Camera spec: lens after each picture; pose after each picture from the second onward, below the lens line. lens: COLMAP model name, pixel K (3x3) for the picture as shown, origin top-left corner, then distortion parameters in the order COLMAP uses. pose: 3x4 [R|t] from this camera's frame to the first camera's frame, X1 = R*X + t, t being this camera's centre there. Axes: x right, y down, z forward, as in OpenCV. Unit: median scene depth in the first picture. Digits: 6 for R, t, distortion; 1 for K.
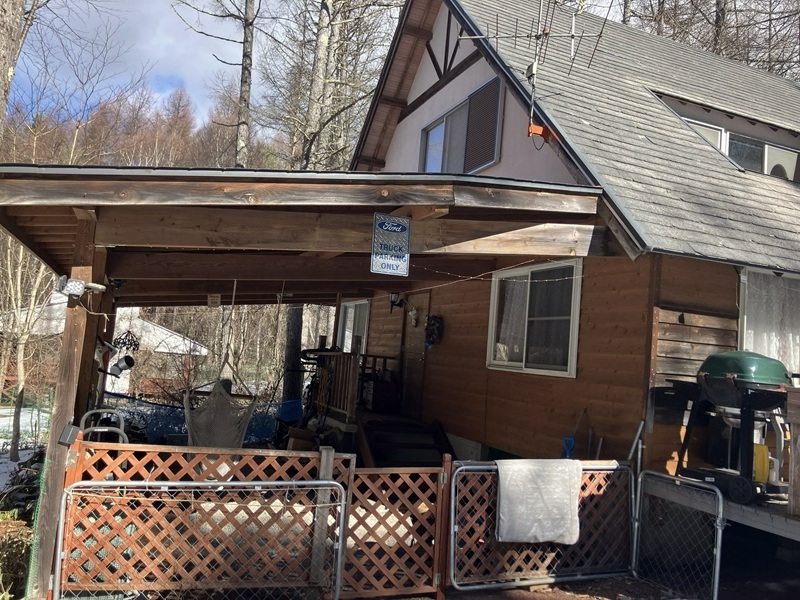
lens RADIAL K [[653.3, 0, 400.0], [0, 653.3, 300.0], [0, 0, 1]] dist [0.049935, -0.071431]
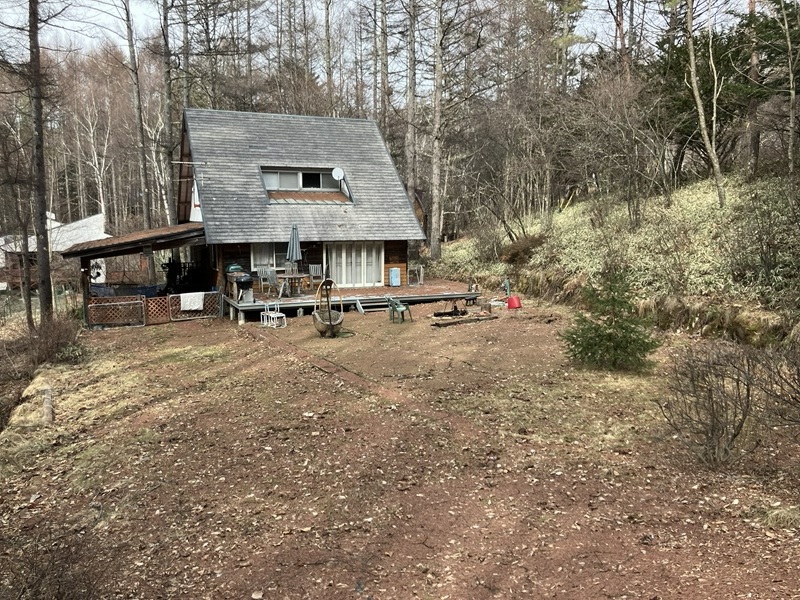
lens RADIAL K [[653.3, 0, 400.0], [0, 653.3, 300.0], [0, 0, 1]] dist [0.049935, -0.071431]
pose [[0.994727, -0.099533, 0.024737, 1.438427], [0.092058, 0.972825, 0.212456, -0.506553], [-0.045211, -0.209058, 0.976858, -3.298023]]
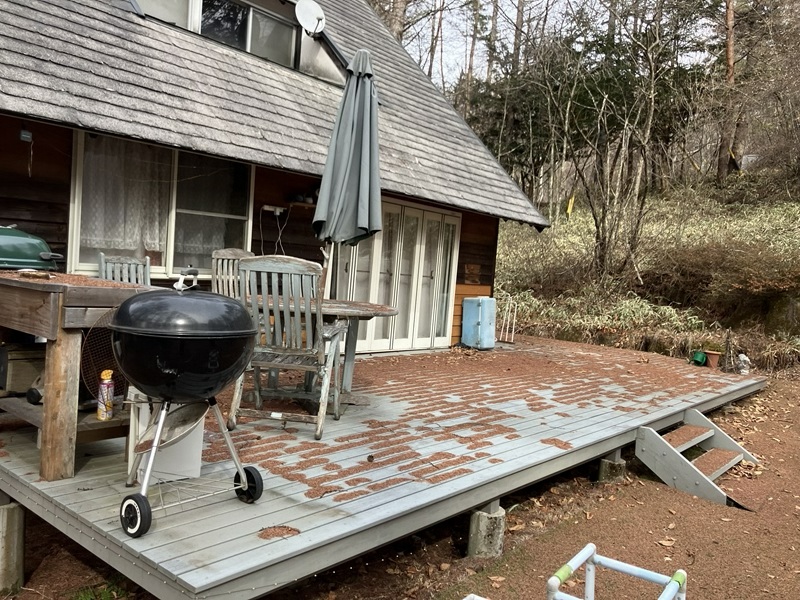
lens RADIAL K [[653.3, 0, 400.0], [0, 653.3, 300.0], [0, 0, 1]] dist [0.049935, -0.071431]
pose [[0.882388, -0.046936, 0.468176, 0.545987], [-0.036827, 0.985070, 0.168166, 0.011649], [-0.469079, -0.165630, 0.867486, 0.078500]]
